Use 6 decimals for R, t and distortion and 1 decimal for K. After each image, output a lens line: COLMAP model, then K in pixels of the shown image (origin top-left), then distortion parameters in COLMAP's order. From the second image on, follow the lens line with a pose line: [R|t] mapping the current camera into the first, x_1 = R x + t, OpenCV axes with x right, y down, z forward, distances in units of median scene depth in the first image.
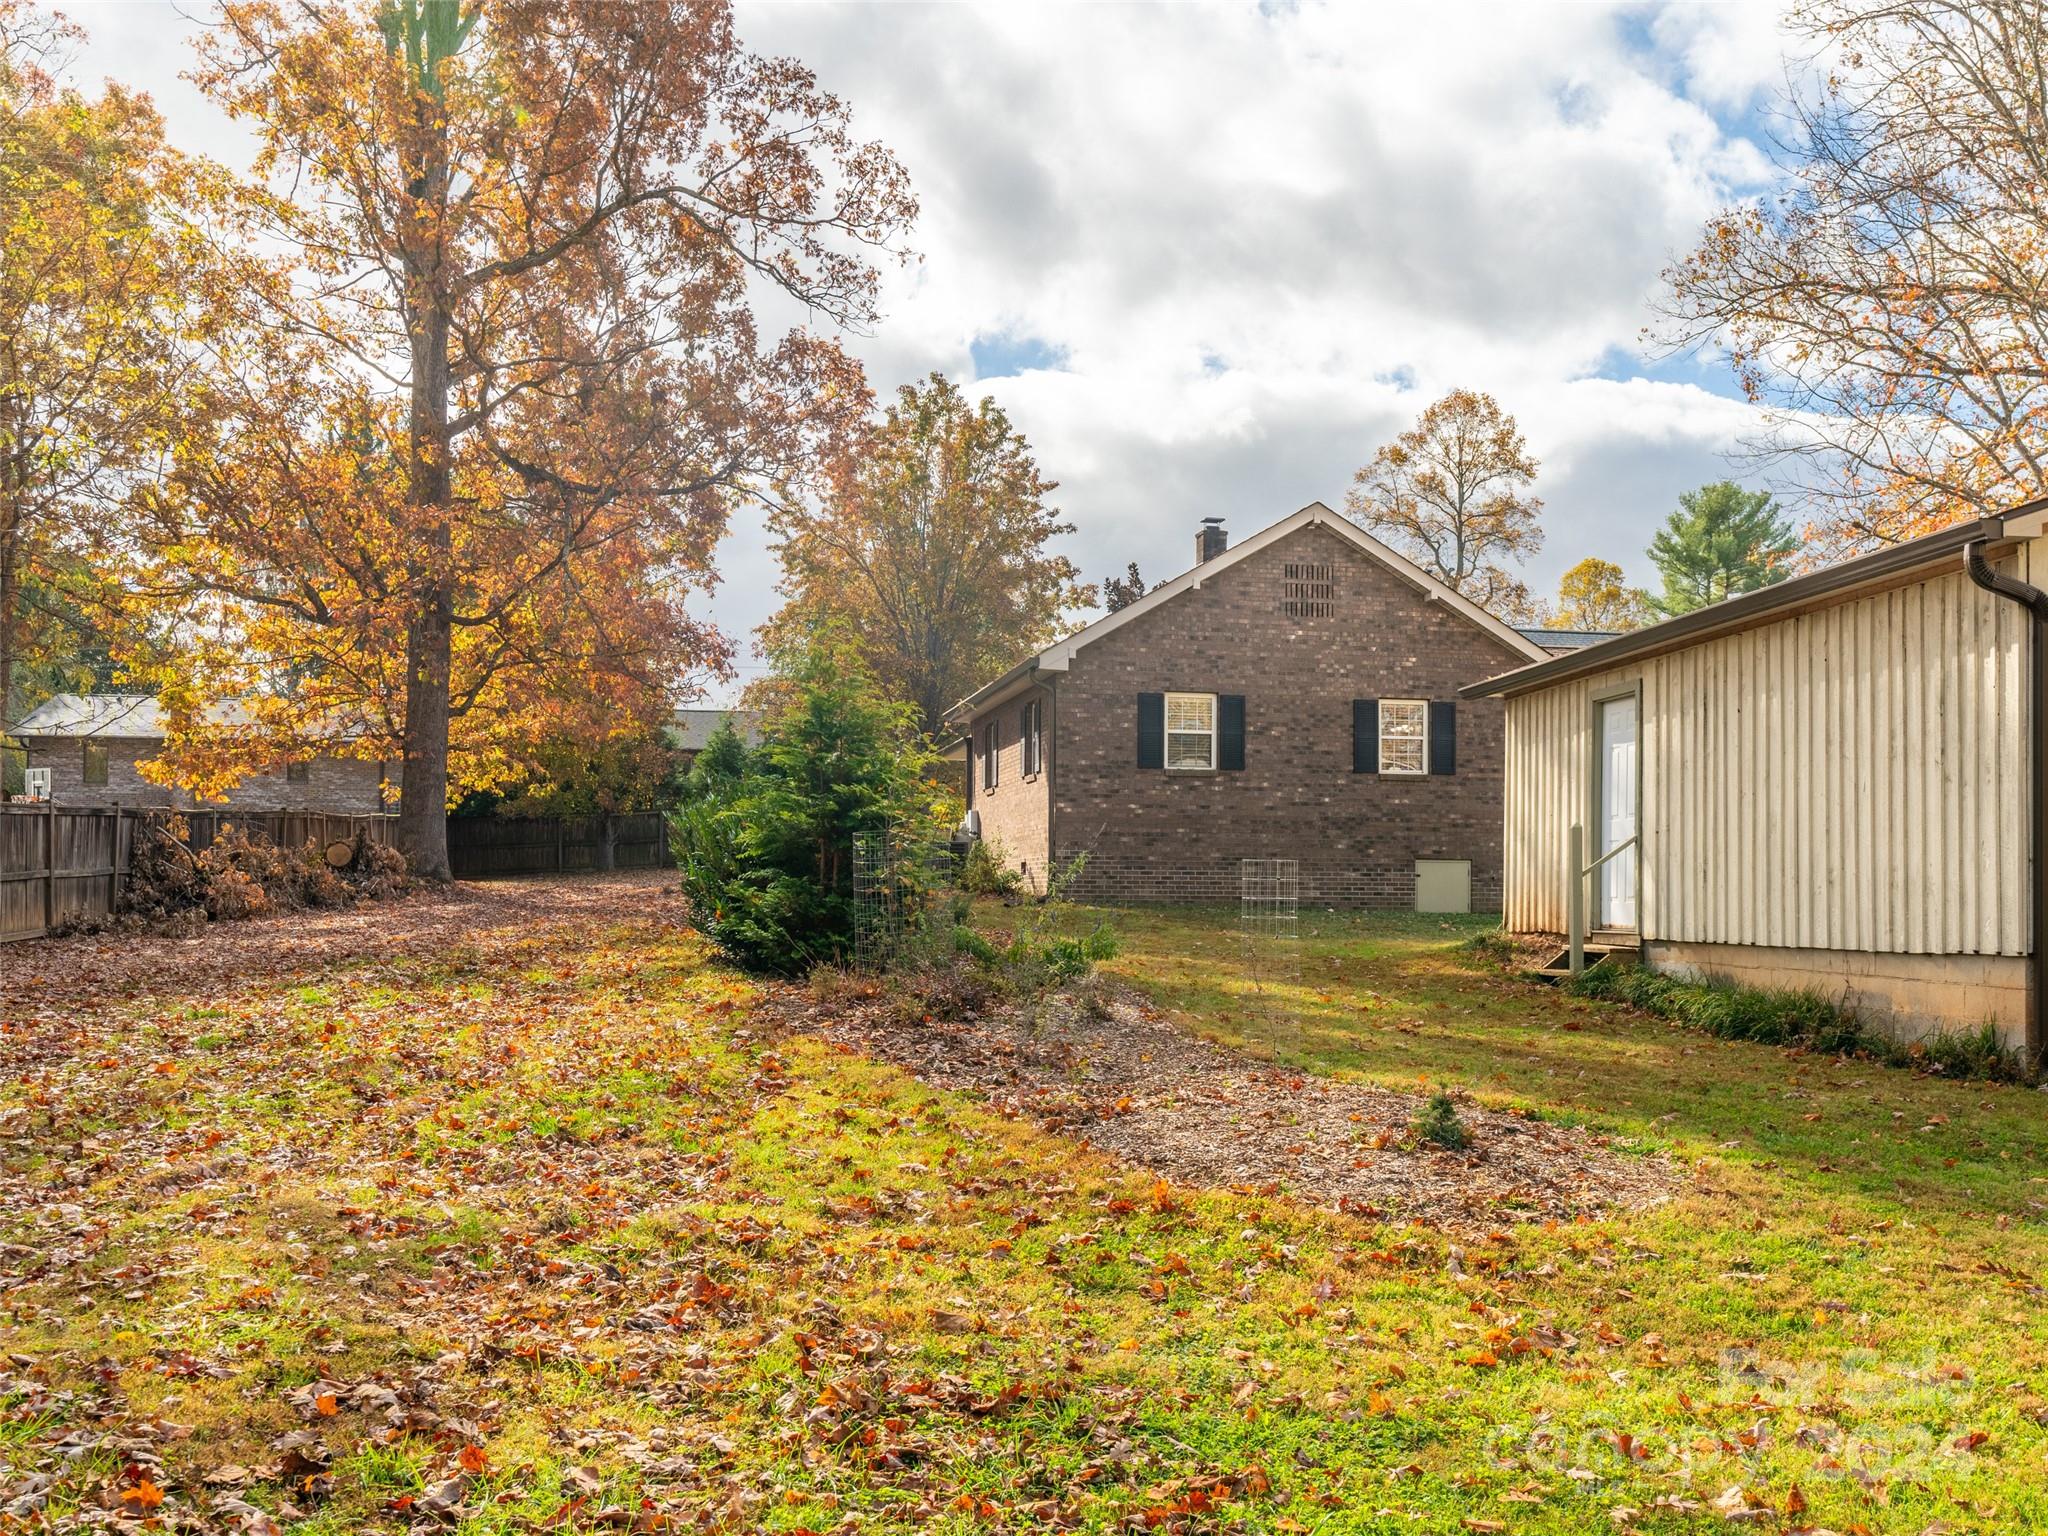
lens RADIAL K [[1904.5, 0, 1024.0], [0, 1904.5, 768.0], [0, 0, 1]] dist [-0.000166, 0.003096]
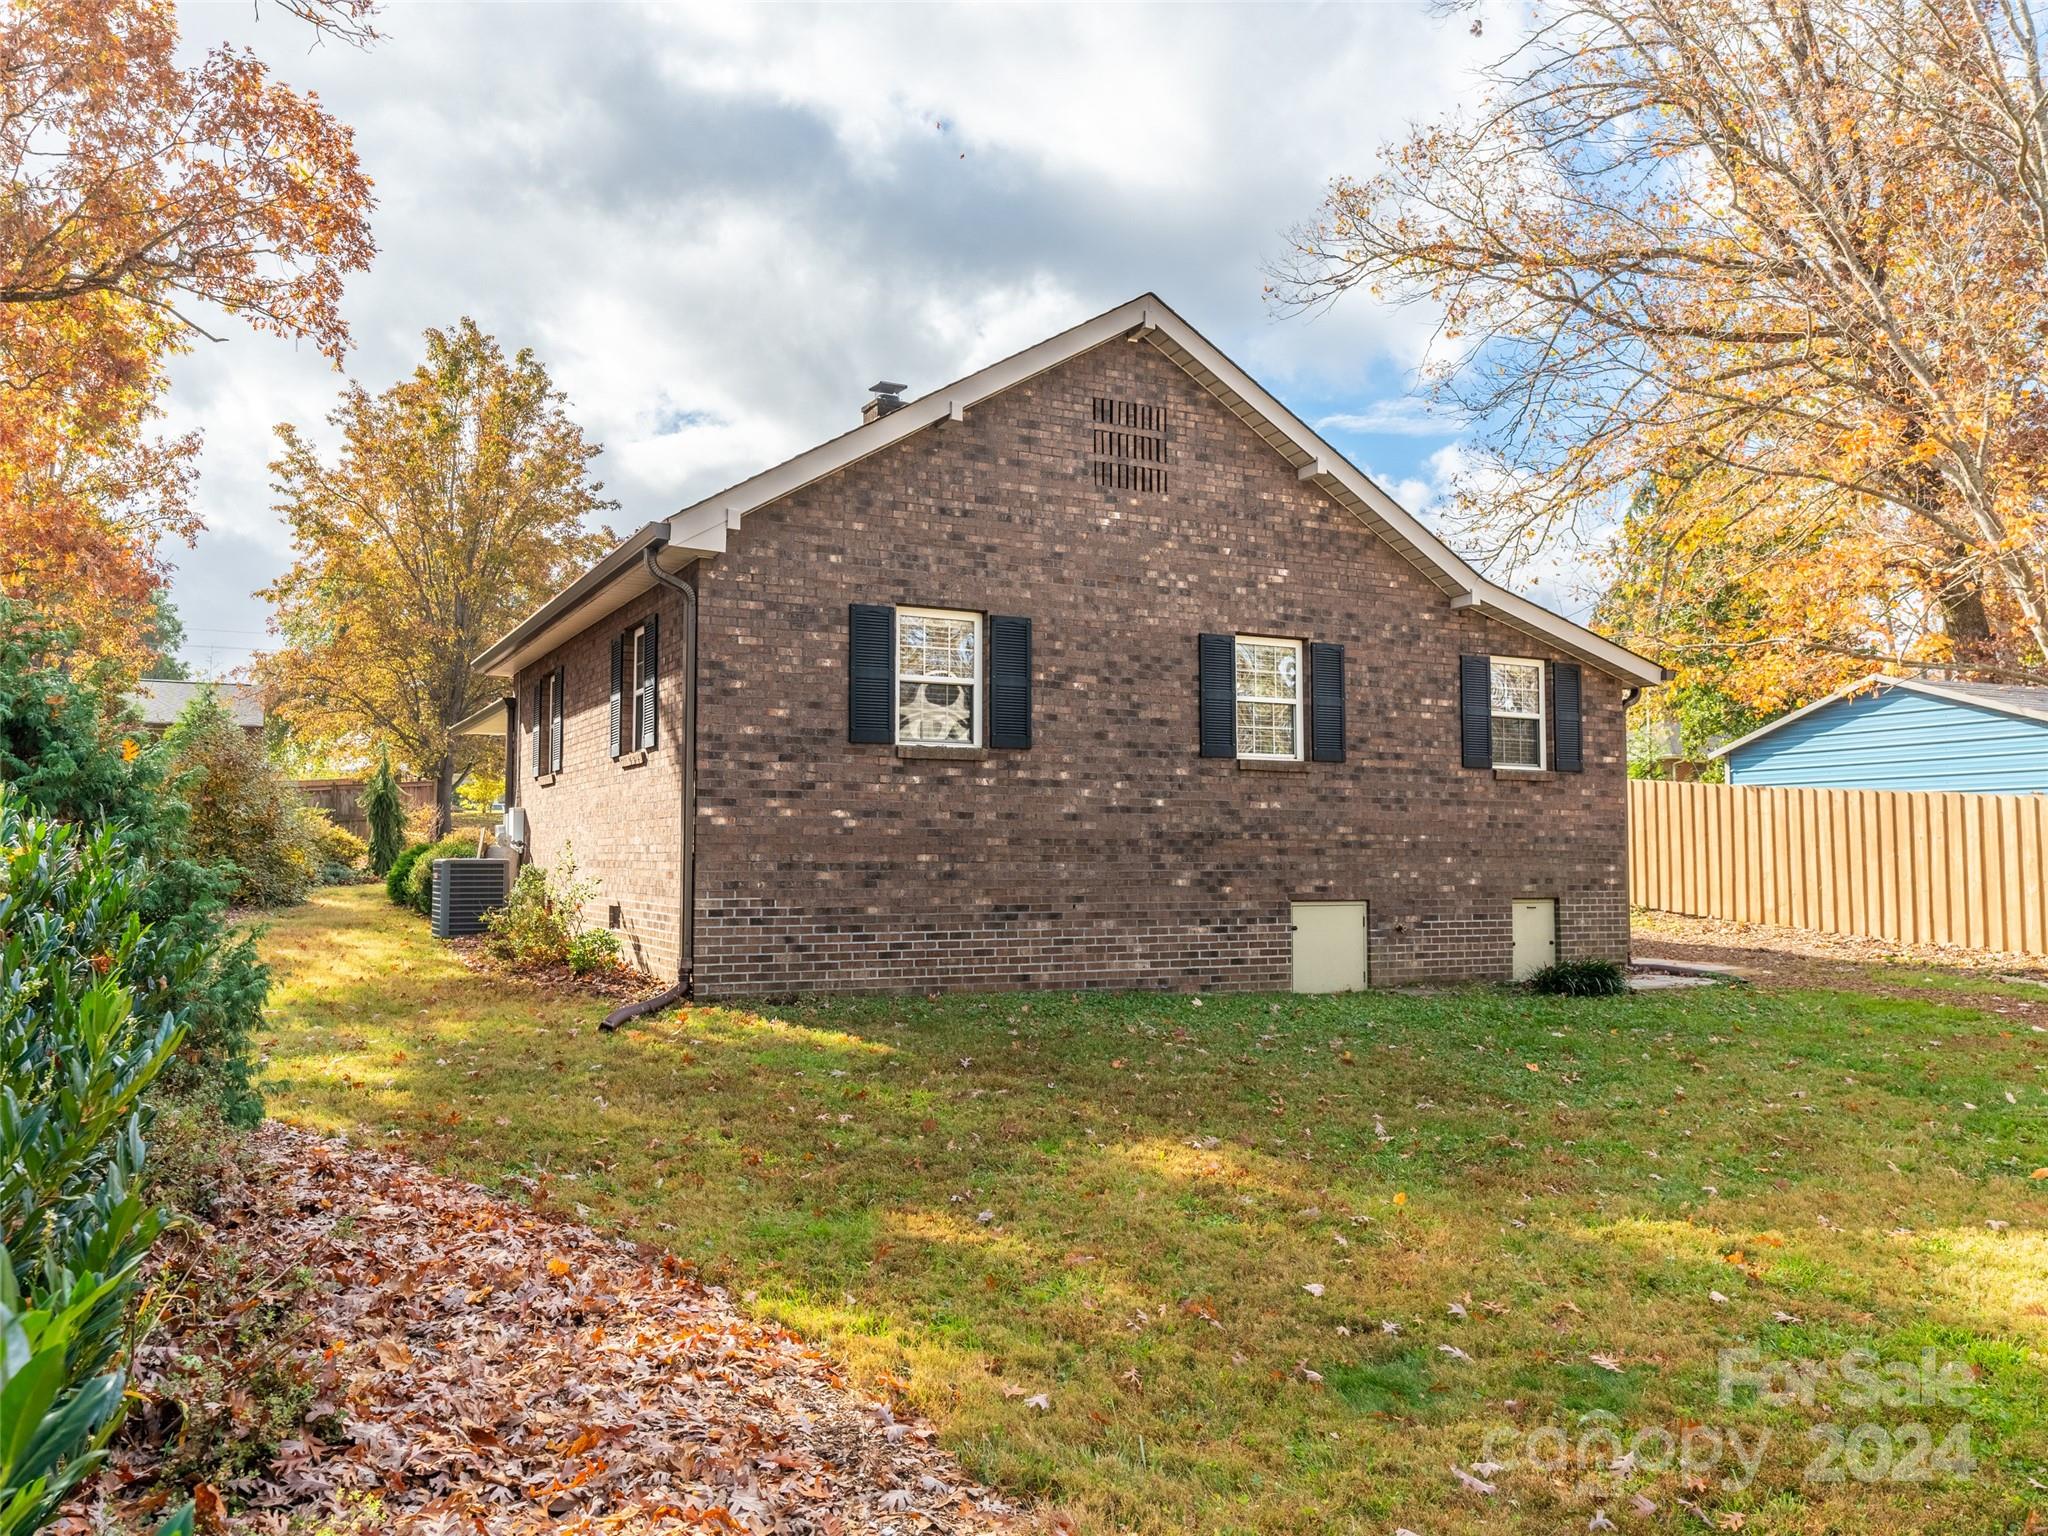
lens RADIAL K [[1506.1, 0, 984.9], [0, 1506.1, 758.8], [0, 0, 1]] dist [-0.009844, -0.000915]
pose [[0.959126, 0.011780, 0.282733, -0.023057], [-0.012756, 0.999917, 0.001610, 0.003160], [-0.282691, -0.005151, 0.959197, 0.565631]]
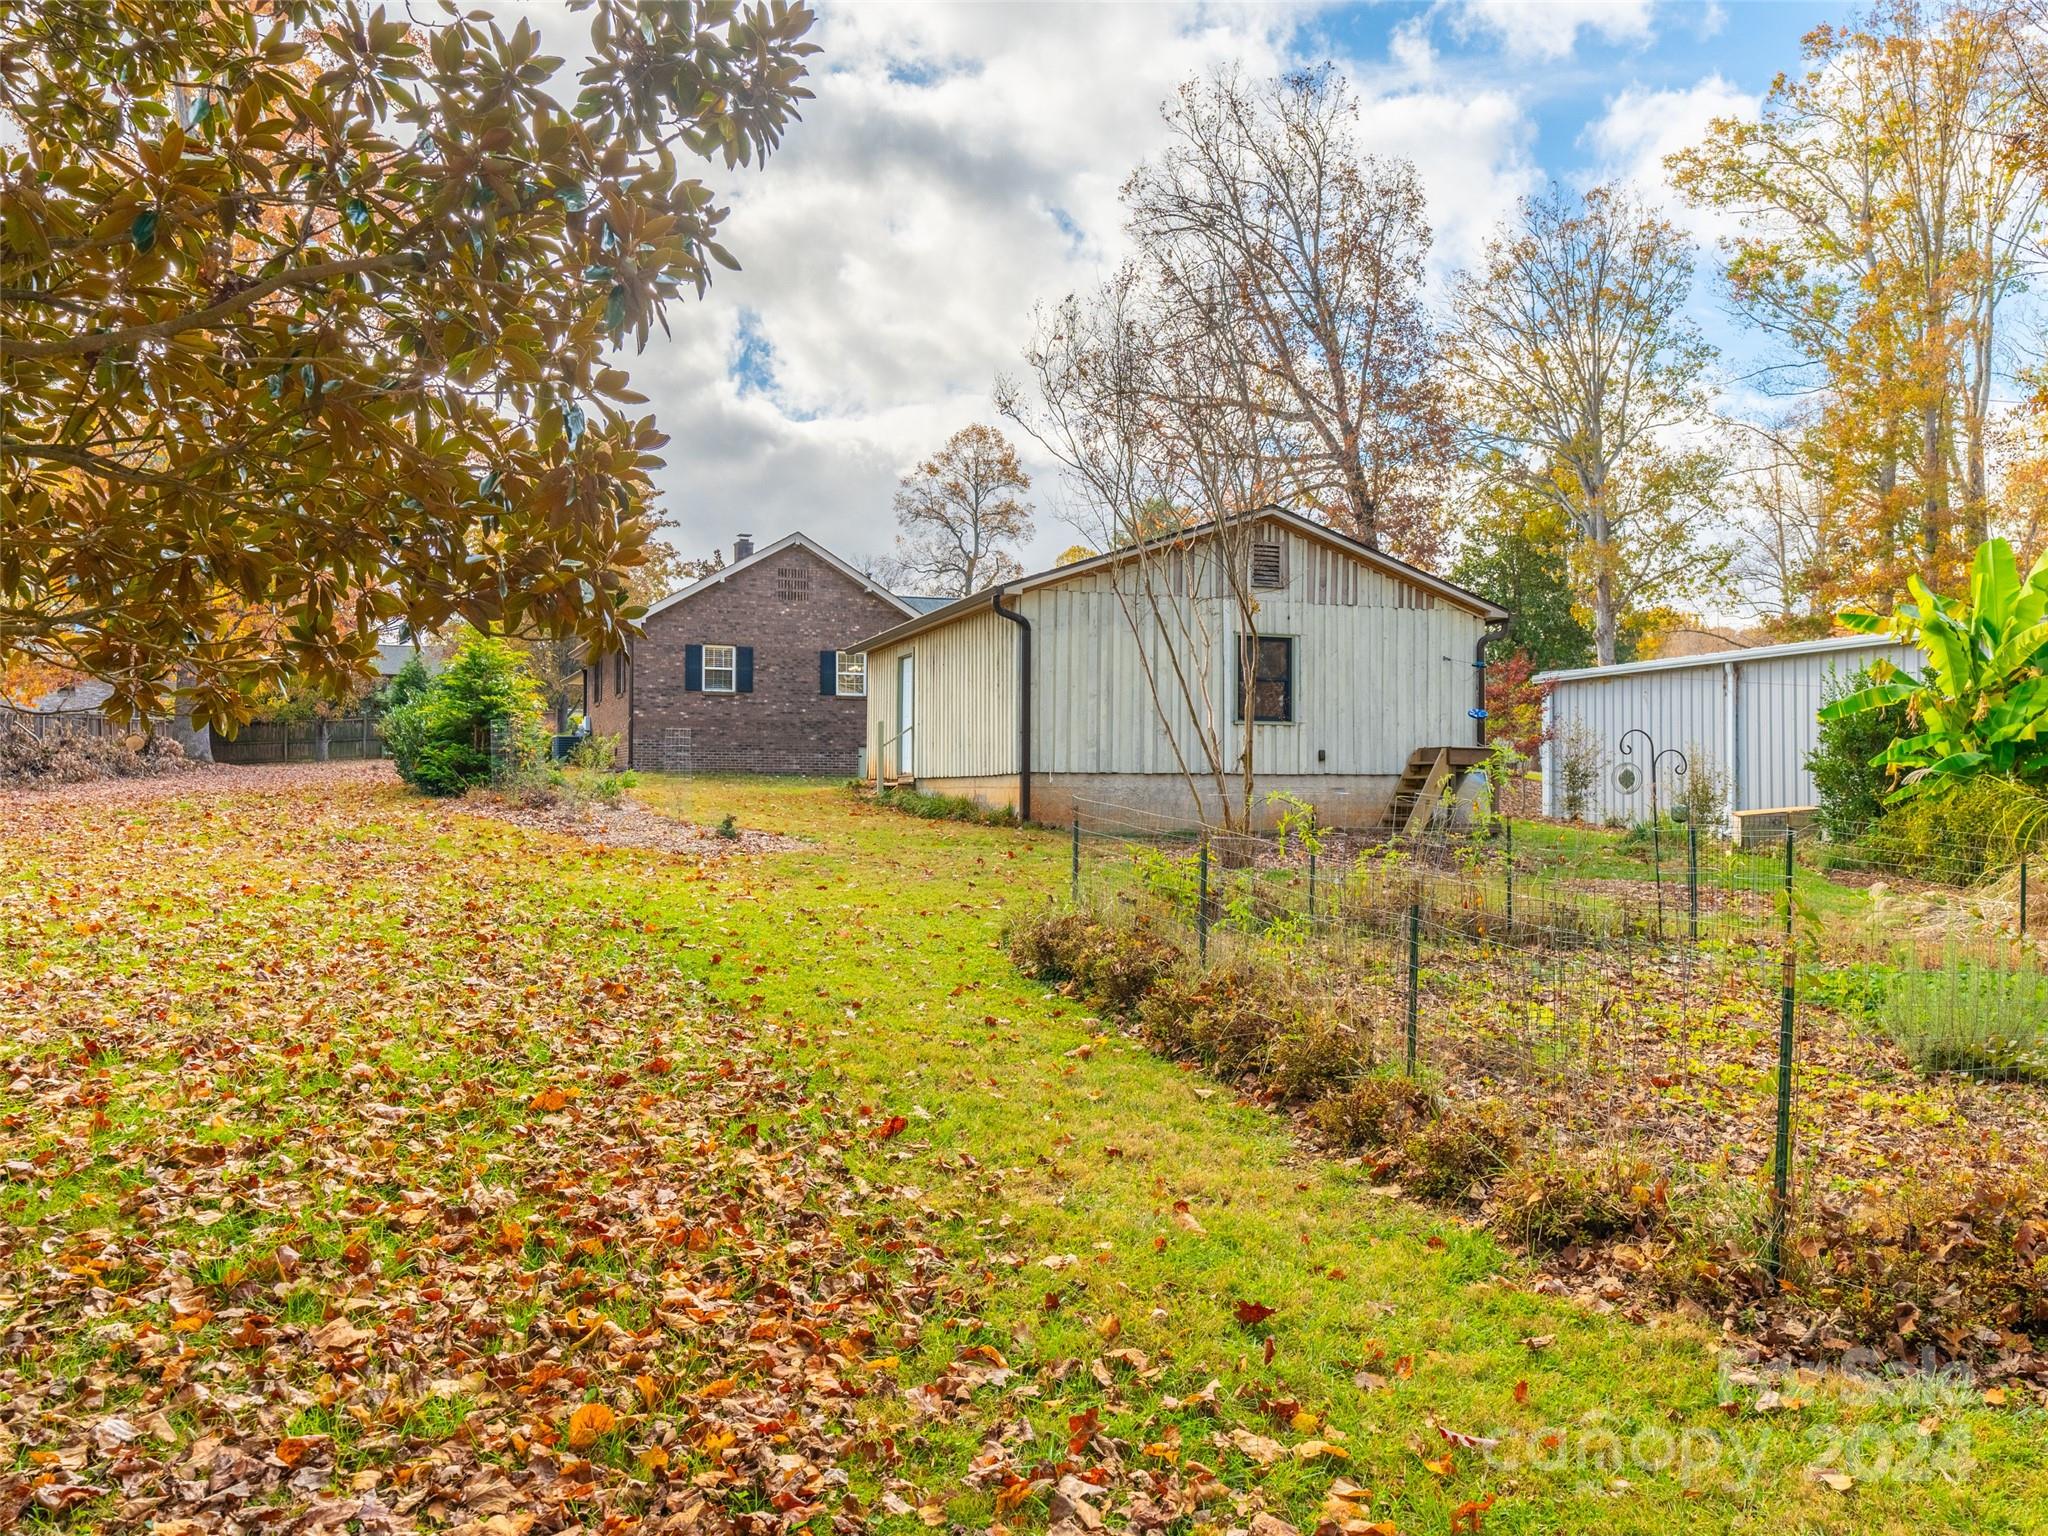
lens RADIAL K [[1400.2, 0, 1024.0], [0, 1400.2, 768.0], [0, 0, 1]] dist [0.007609, 0.002342]
pose [[0.967590, -0.003062, 0.252507, 0.034560], [-0.010500, 0.998574, 0.052345, 0.000628], [-0.252308, -0.053300, 0.966178, -0.240968]]
